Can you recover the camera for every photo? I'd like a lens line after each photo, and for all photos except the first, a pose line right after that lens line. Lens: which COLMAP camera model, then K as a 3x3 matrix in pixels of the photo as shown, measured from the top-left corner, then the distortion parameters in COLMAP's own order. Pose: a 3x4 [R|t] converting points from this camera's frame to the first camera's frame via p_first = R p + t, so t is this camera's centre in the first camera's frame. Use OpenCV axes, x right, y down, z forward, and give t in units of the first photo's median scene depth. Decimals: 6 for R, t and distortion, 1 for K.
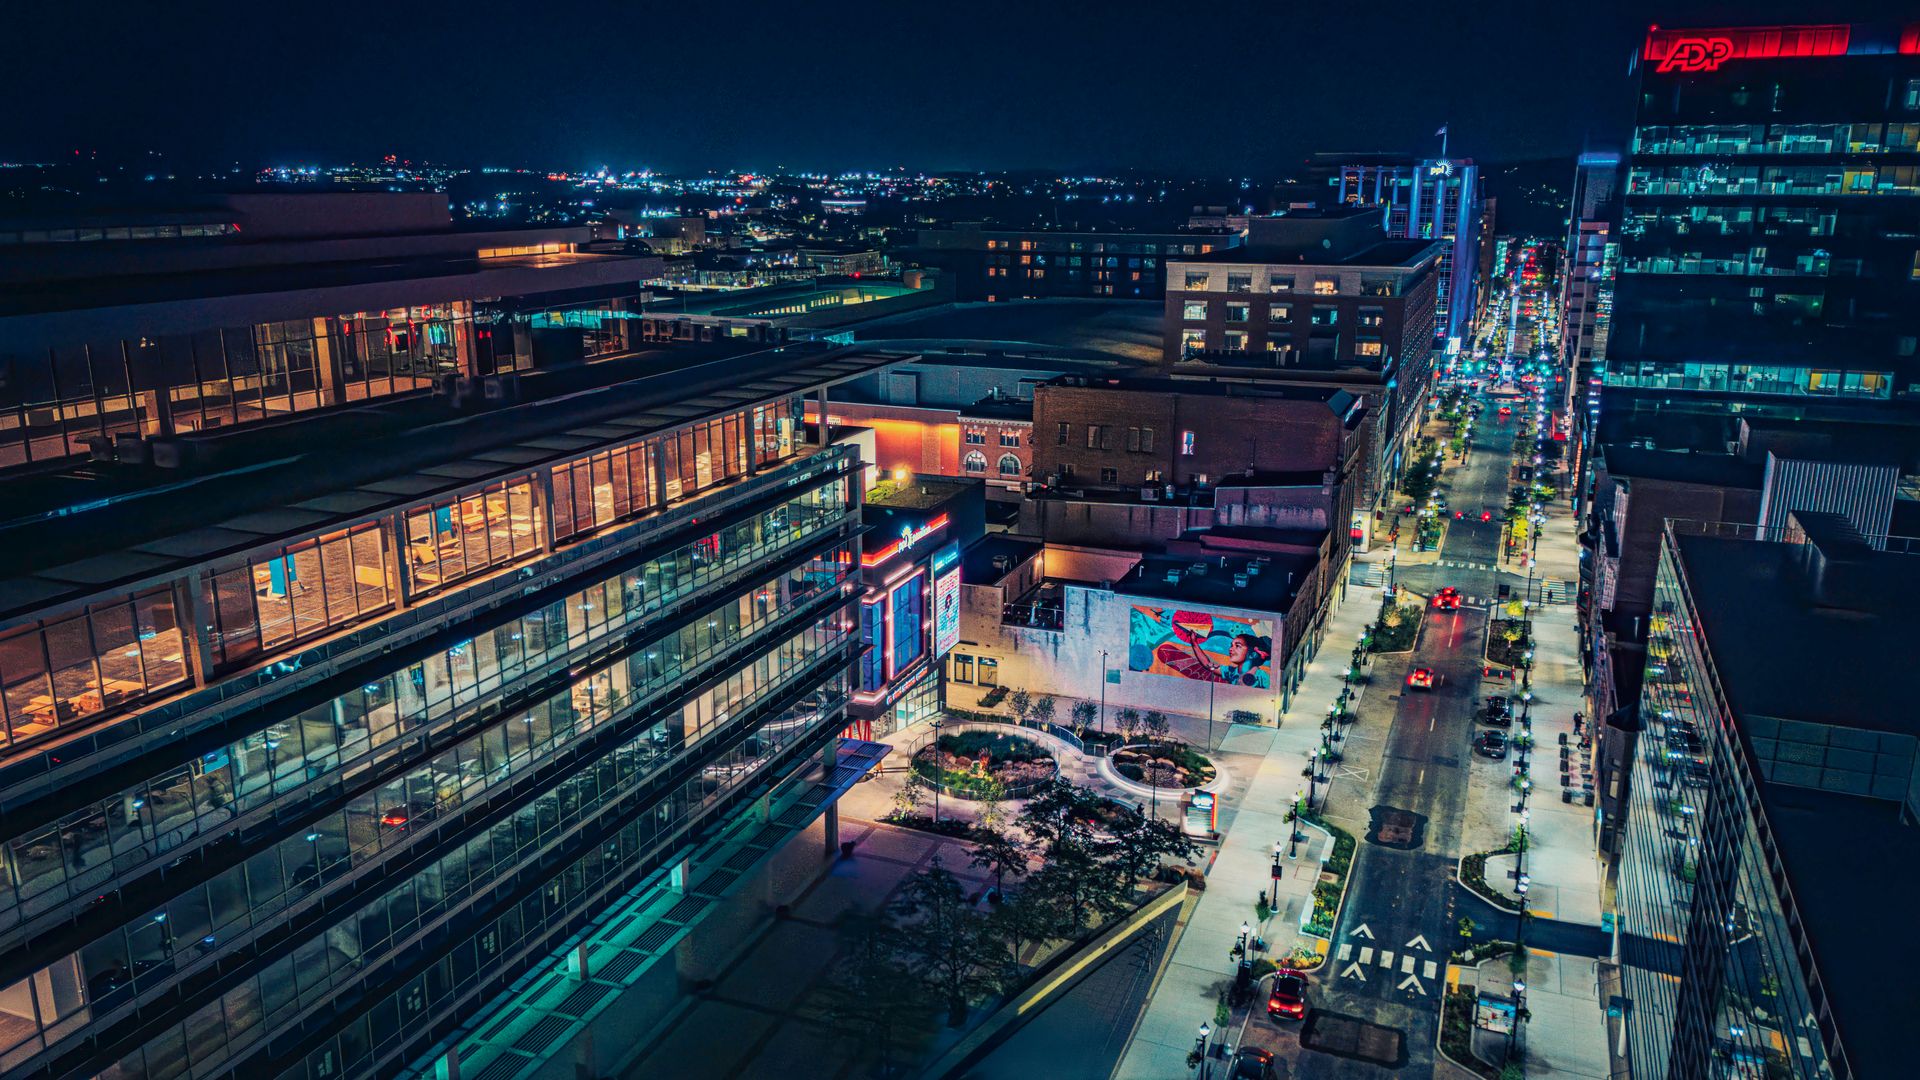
lens RADIAL K [[1394.6, 0, 960.0], [0, 1394.6, 540.0], [0, 0, 1]] dist [0.063795, -0.040236]
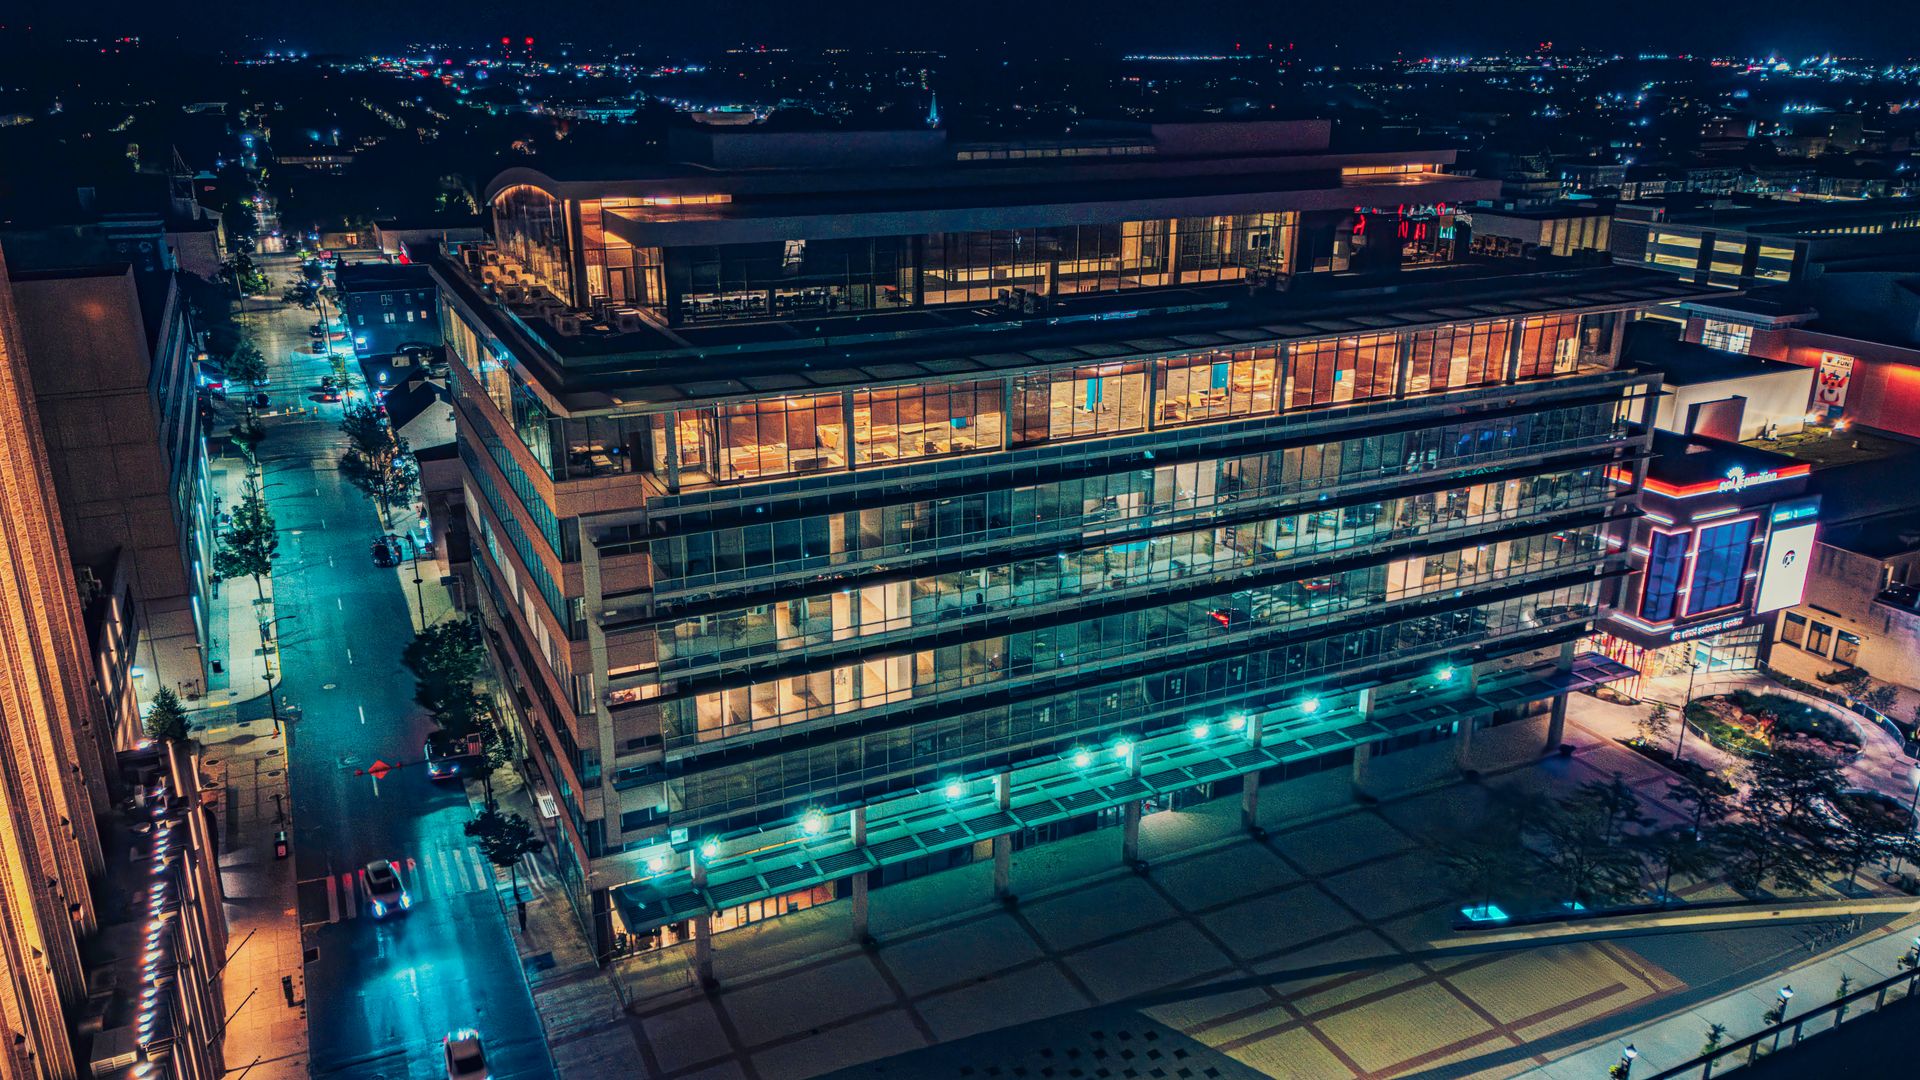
lens RADIAL K [[1394.6, 0, 960.0], [0, 1394.6, 540.0], [0, 0, 1]] dist [0.063795, -0.040236]
pose [[0.737602, 0.217784, -0.639150, 0.188463], [-0.171473, 0.975943, 0.134657, -0.000719], [0.653100, 0.010274, 0.757202, -0.091871]]
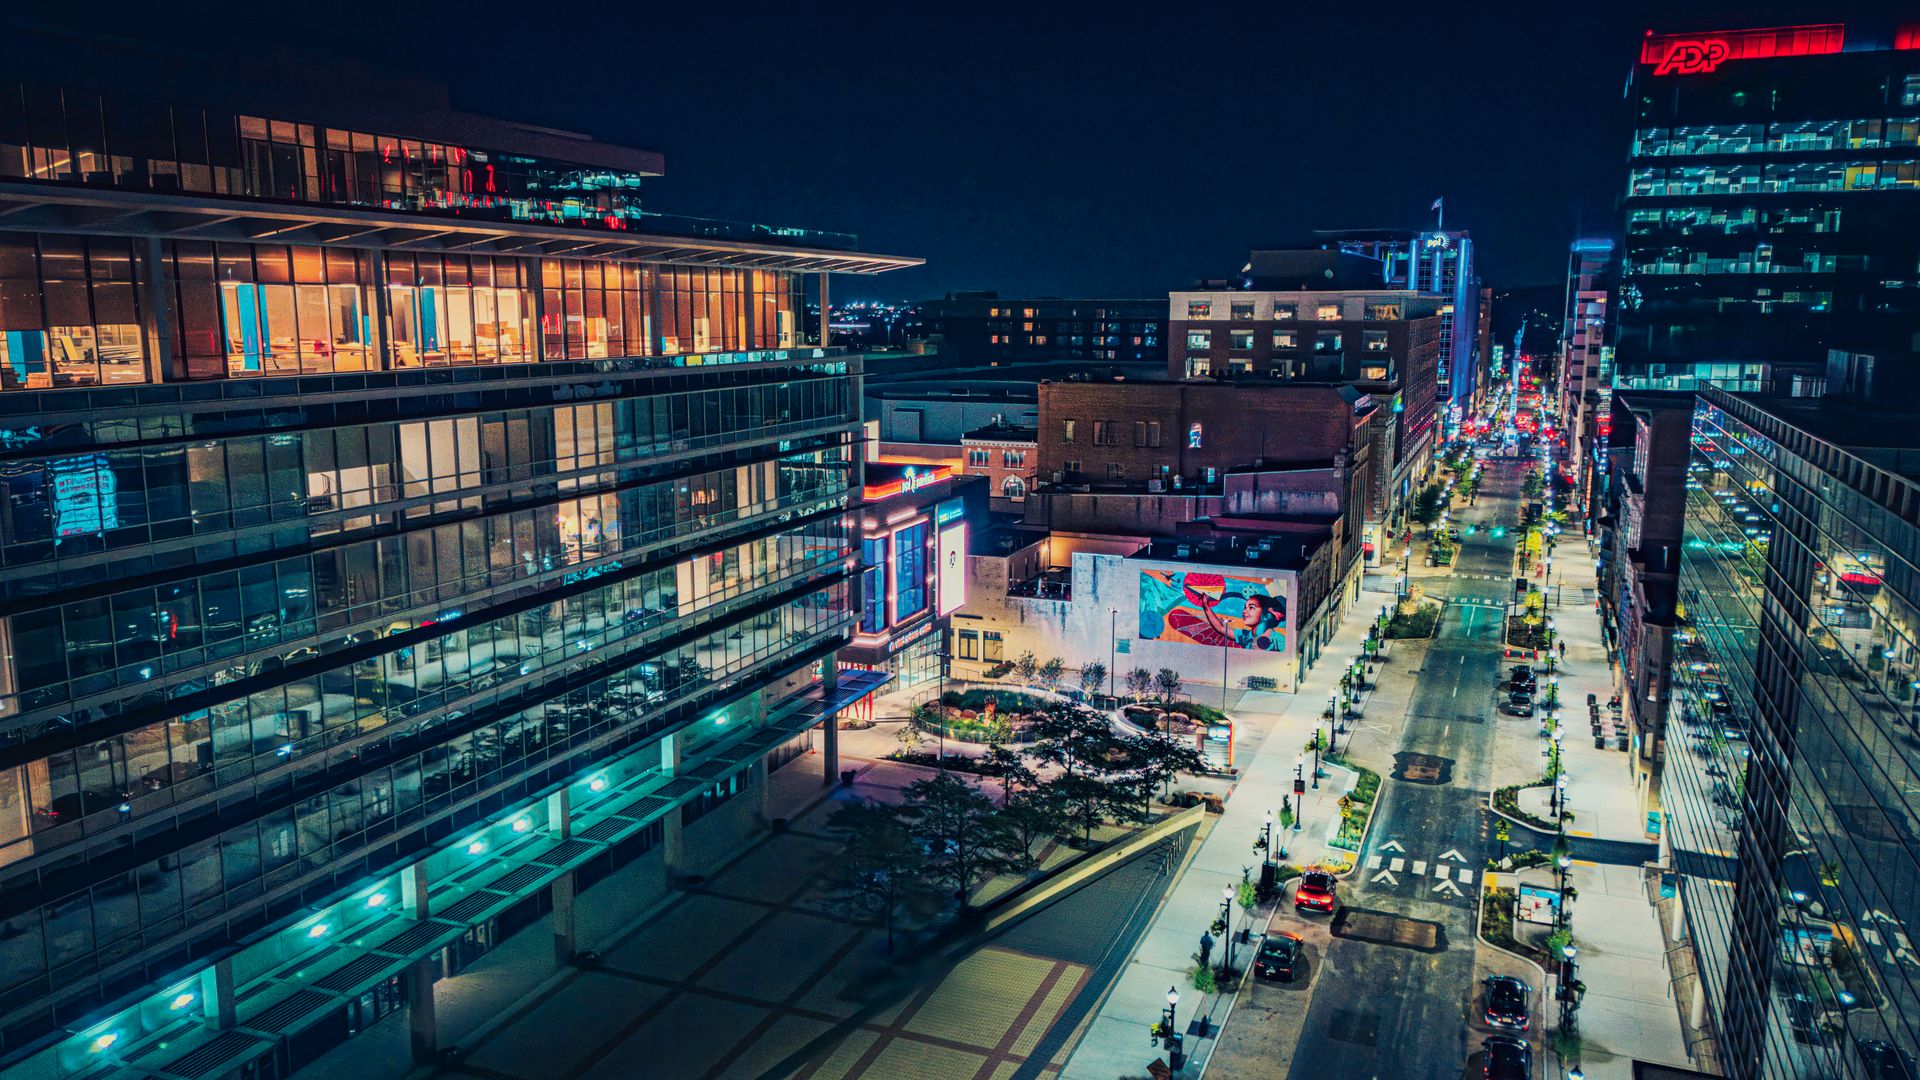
lens RADIAL K [[1394.6, 0, 960.0], [0, 1394.6, 540.0], [0, 0, 1]] dist [0.063795, -0.040236]
pose [[0.999999, 0.000021, -0.001402, -0.001968], [-0.000147, 0.995917, -0.090271, 0.118875], [0.001394, 0.090271, 0.995916, 0.031039]]
